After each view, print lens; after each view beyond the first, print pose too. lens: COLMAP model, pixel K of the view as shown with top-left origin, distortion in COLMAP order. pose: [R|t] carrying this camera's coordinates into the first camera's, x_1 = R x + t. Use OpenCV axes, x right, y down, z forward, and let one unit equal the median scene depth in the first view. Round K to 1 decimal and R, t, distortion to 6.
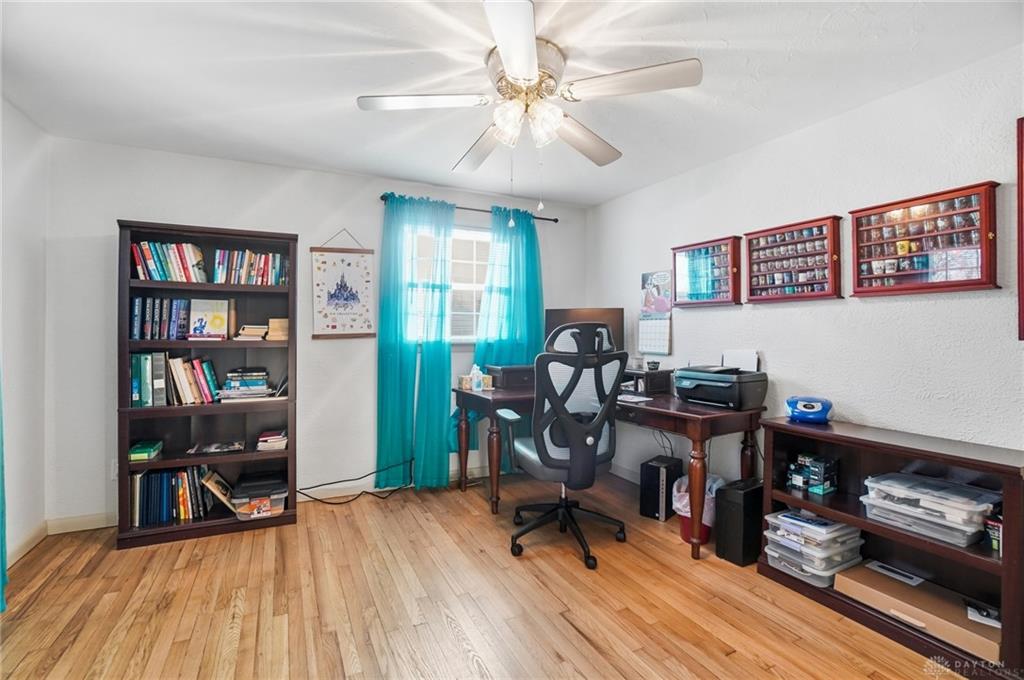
lens RADIAL K [[460.9, 0, 507.1], [0, 460.9, 340.4], [0, 0, 1]] dist [-0.023150, -0.000258]
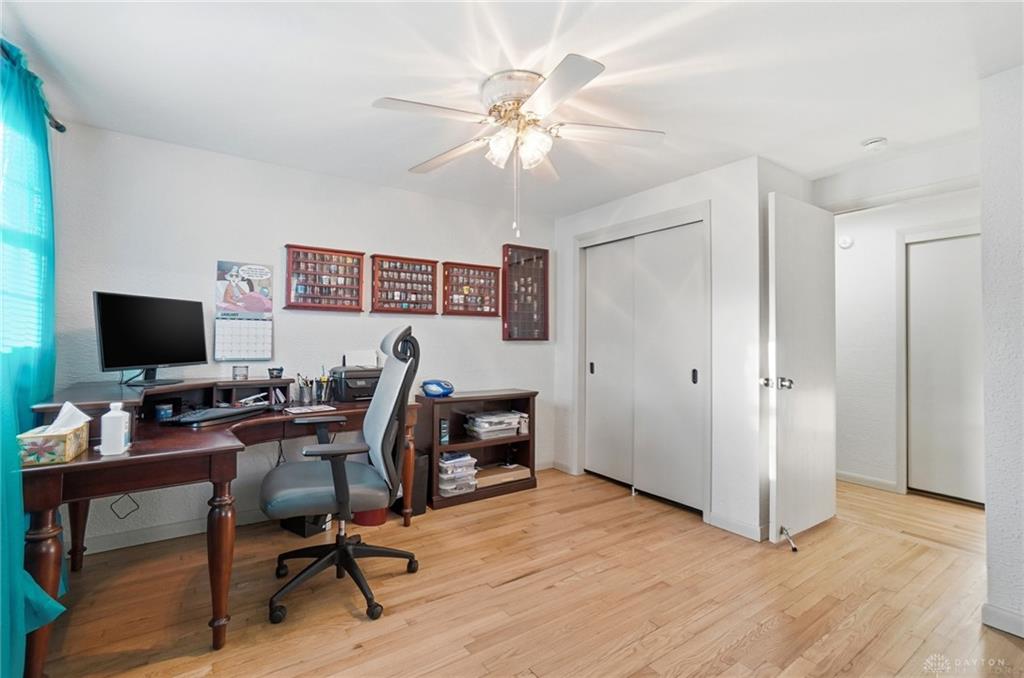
lens RADIAL K [[460.9, 0, 507.1], [0, 460.9, 339.4], [0, 0, 1]] dist [-0.023150, -0.000258]
pose [[-0.135870, -0.001092, 0.990726, -0.796945], [0.012925, 0.999912, 0.002875, -0.007888], [-0.990642, 0.013196, -0.135844, 0.892218]]
